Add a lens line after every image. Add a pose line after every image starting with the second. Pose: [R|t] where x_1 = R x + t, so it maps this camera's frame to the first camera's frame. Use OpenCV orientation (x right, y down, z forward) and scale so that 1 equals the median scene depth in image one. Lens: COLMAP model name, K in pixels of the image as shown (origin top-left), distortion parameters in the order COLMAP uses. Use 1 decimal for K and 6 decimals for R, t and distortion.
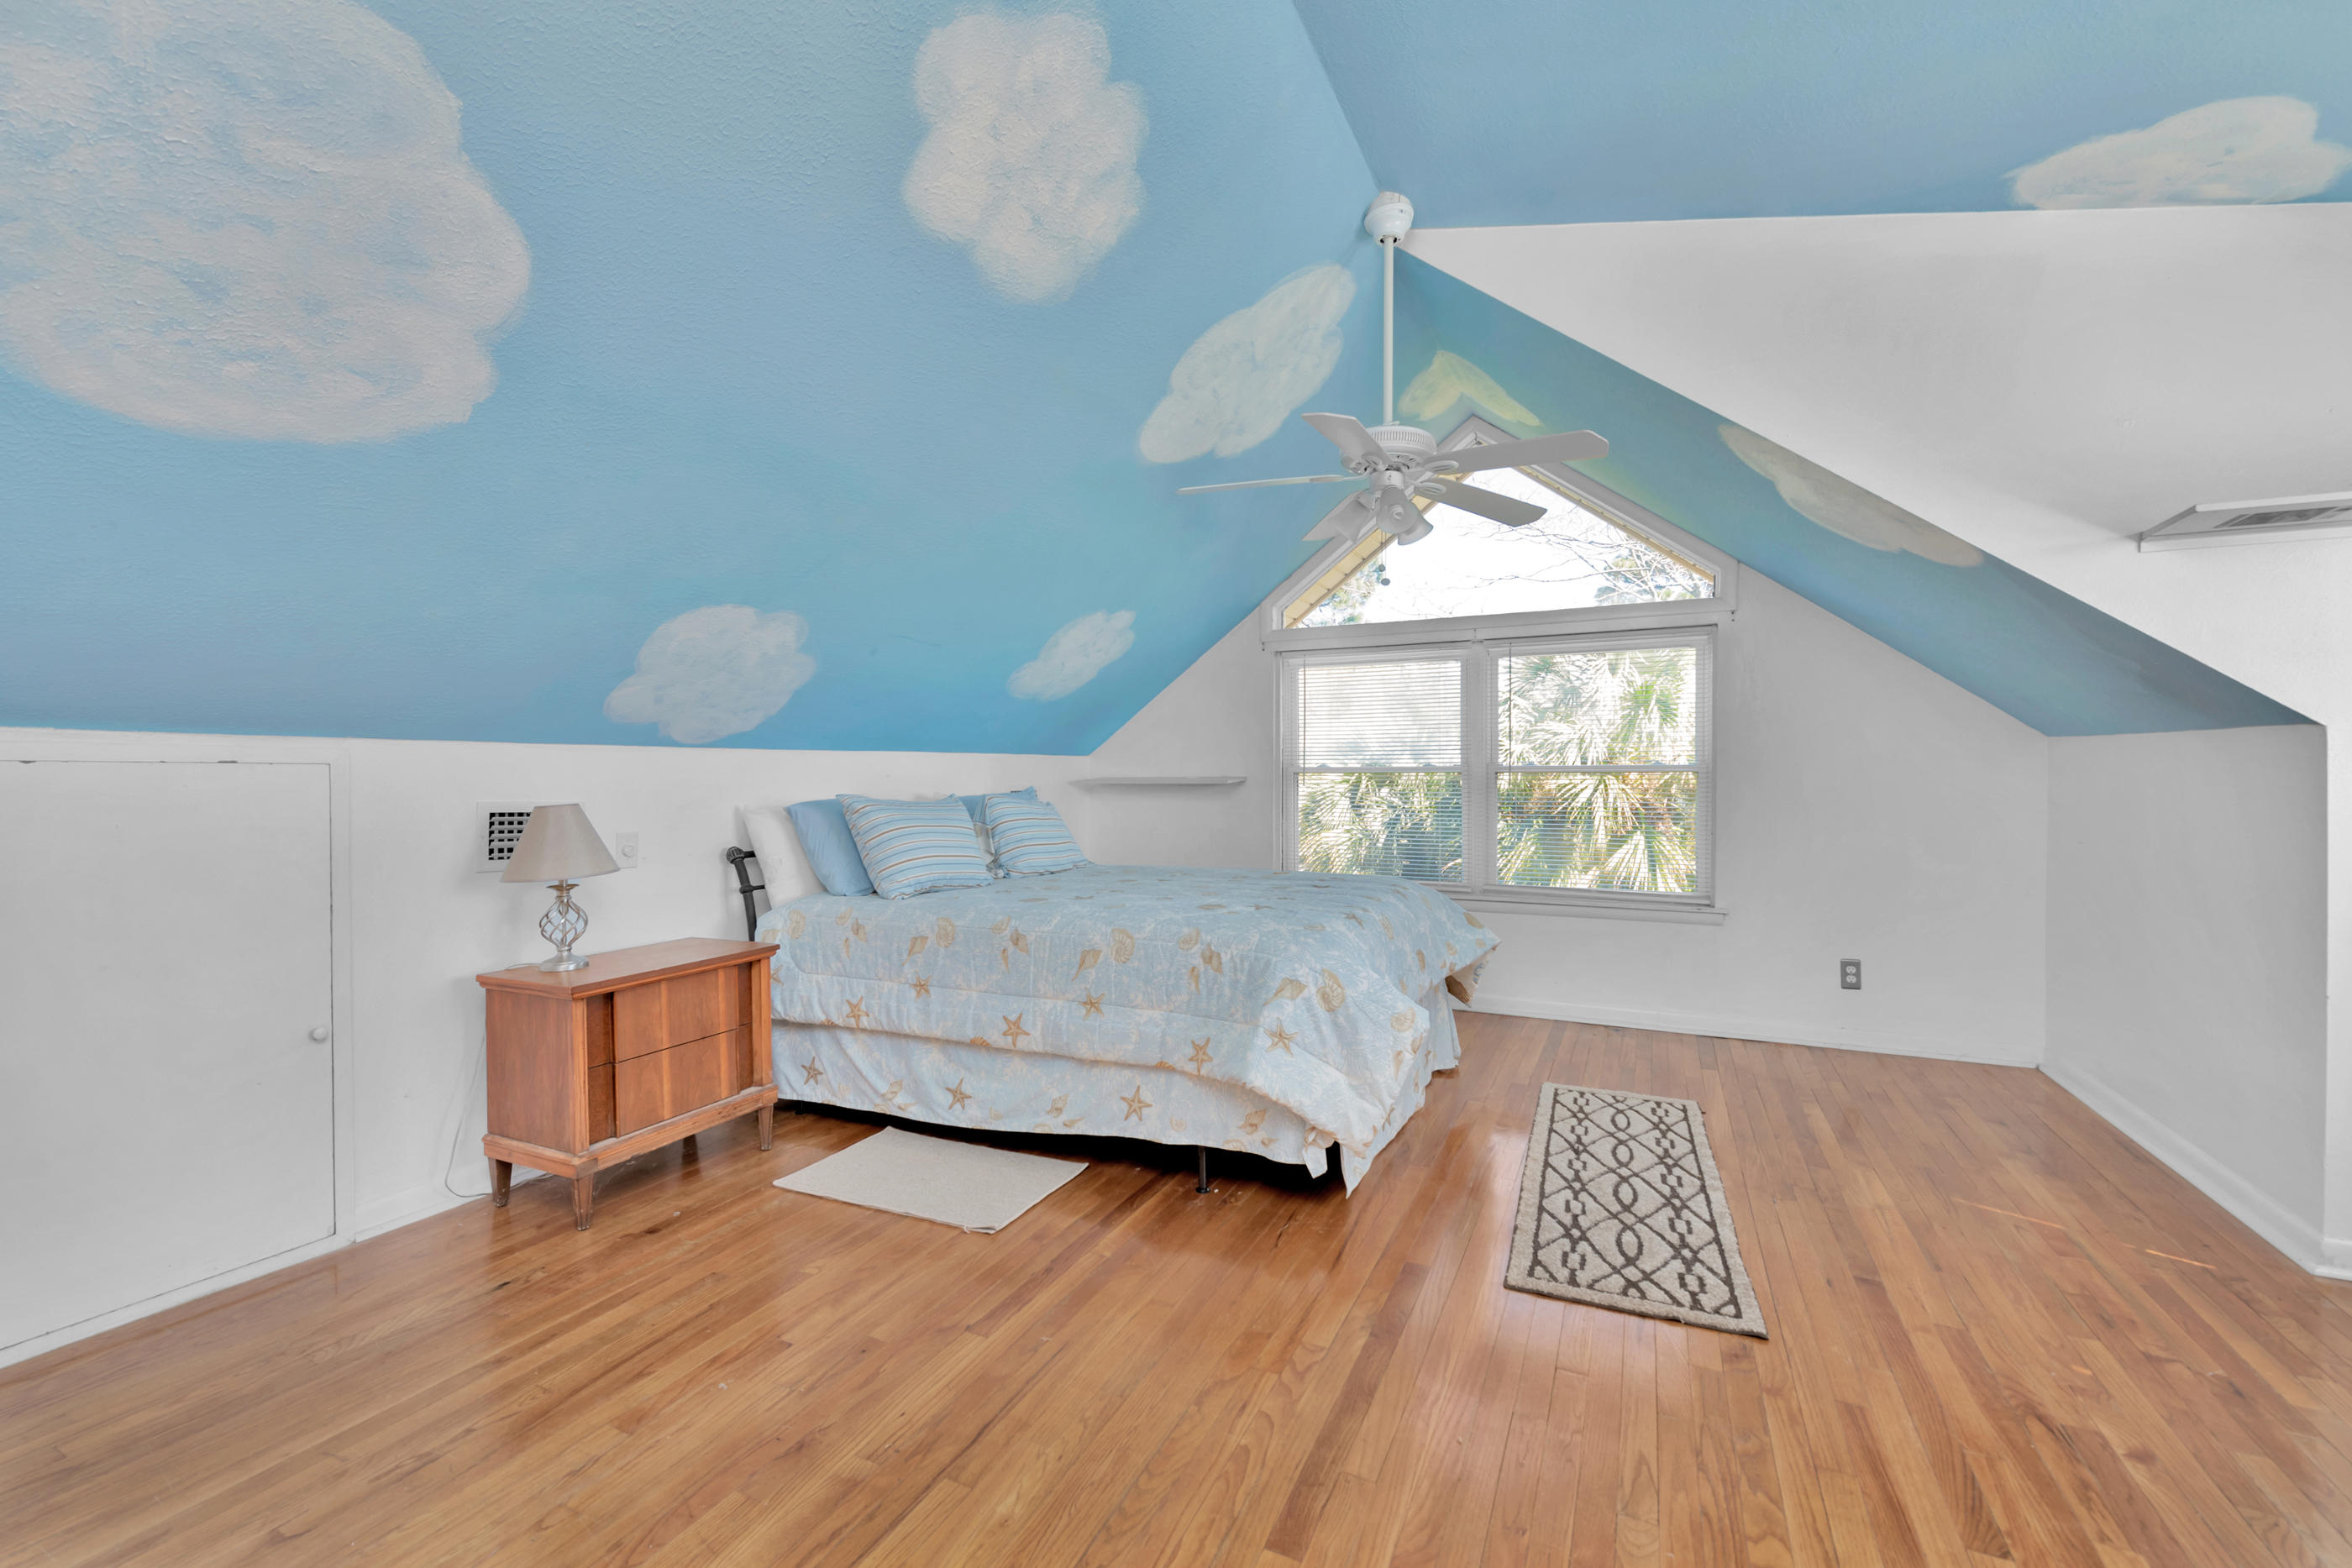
lens RADIAL K [[968.8, 0, 1183.1], [0, 968.8, 771.1], [0, 0, 1]] dist [0.003519, -0.004390]
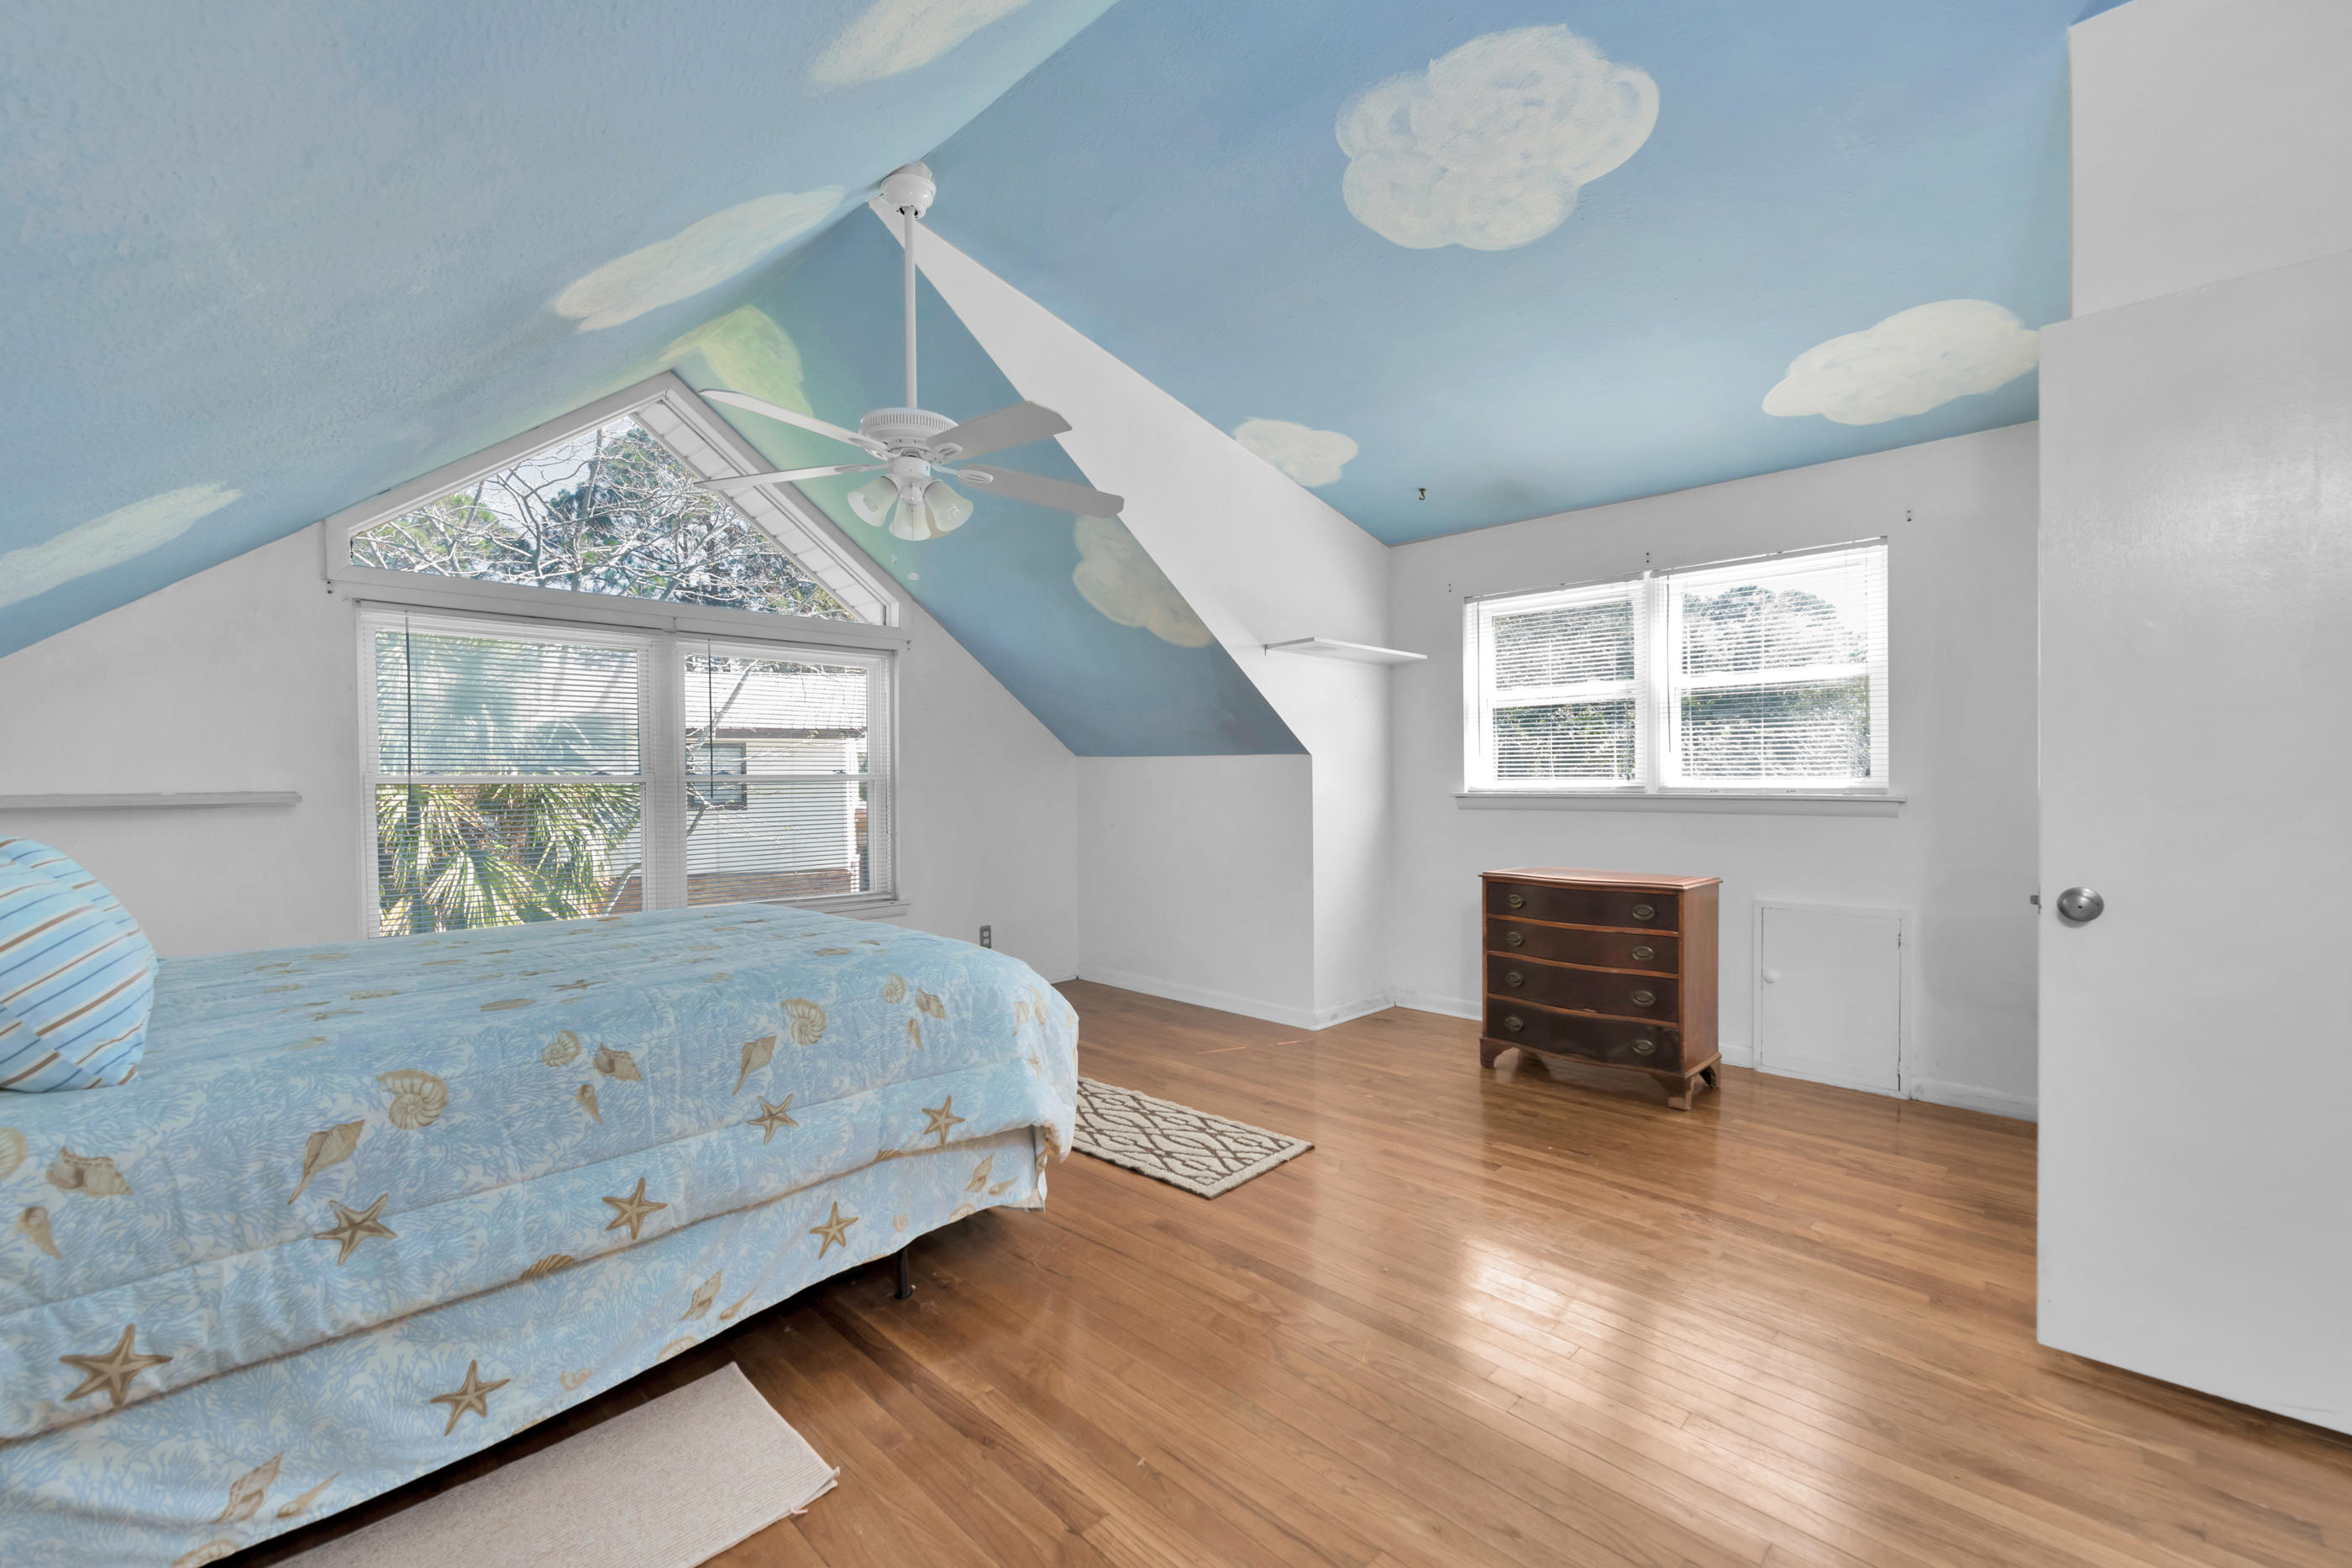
lens RADIAL K [[963.2, 0, 1183.4], [0, 963.2, 784.4], [0, 0, 1]] dist [-0.003474, -0.000868]
pose [[0.322821, -0.006530, 0.946437, -0.641337], [0.006024, 0.999970, 0.004845, 0.002584], [-0.946441, 0.004137, 0.322851, 0.497741]]
